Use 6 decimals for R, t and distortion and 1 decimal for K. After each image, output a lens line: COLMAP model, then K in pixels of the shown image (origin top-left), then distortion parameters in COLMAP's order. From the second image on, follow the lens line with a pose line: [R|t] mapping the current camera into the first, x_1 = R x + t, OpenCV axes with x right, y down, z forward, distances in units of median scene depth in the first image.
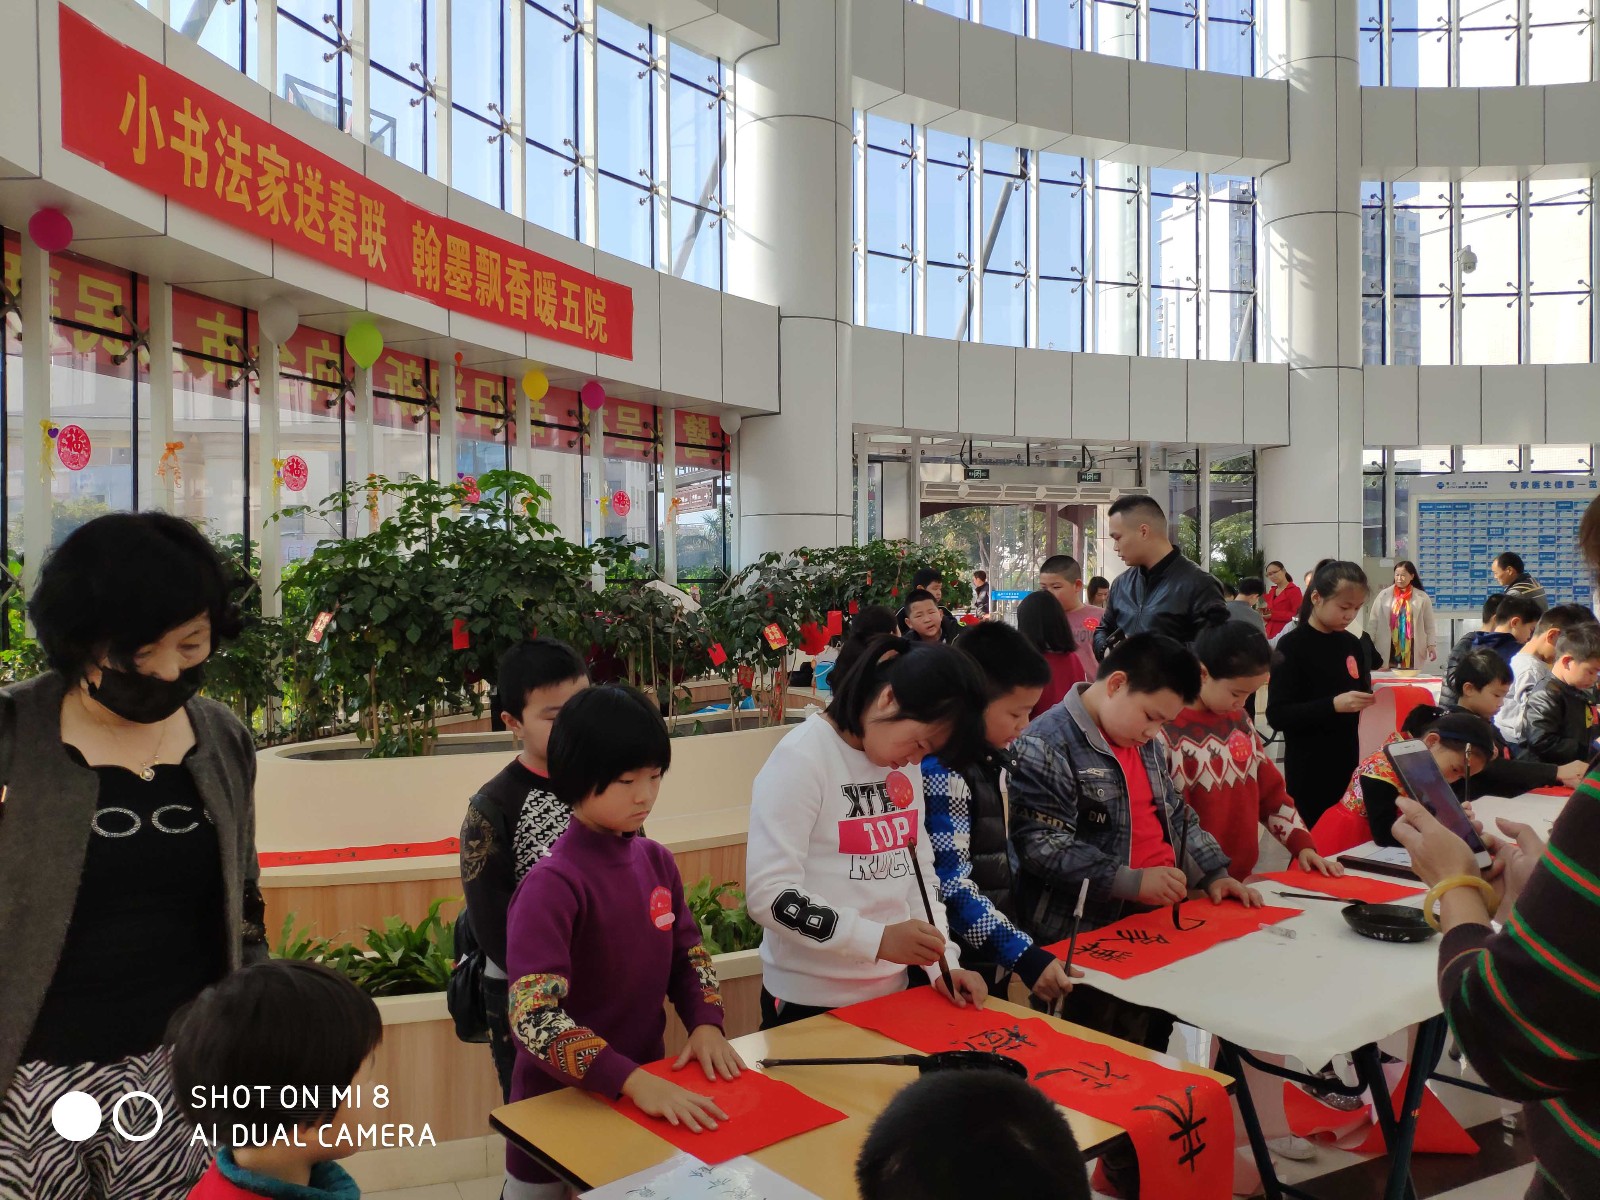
lens RADIAL K [[1456.5, 0, 800.0], [0, 1456.5, 597.2], [0, 0, 1]] dist [0.003848, -0.081052]
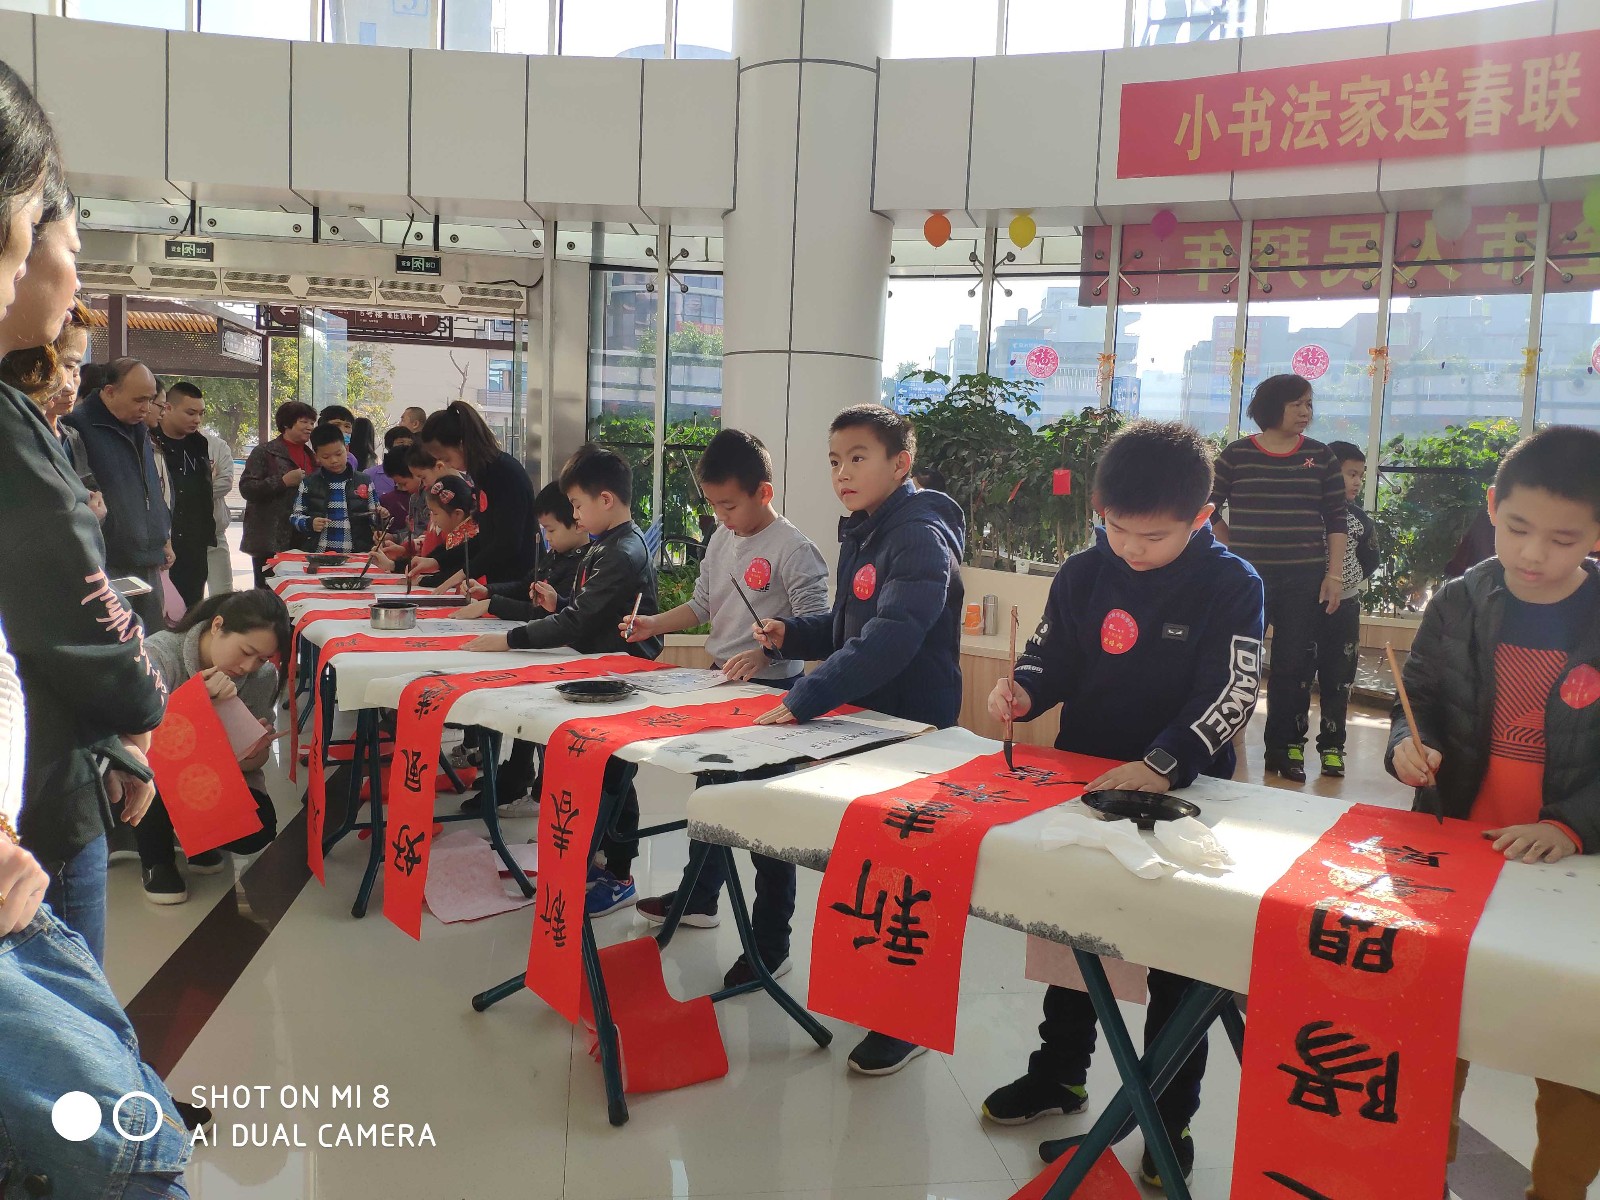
lens RADIAL K [[1456.5, 0, 800.2], [0, 1456.5, 602.1], [0, 0, 1]] dist [0.003848, -0.081052]
pose [[-0.412952, 0.059743, -0.908791, 0.935594], [-0.047304, 0.995092, 0.086911, 0.020954], [0.909524, 0.078880, -0.408099, 1.175707]]
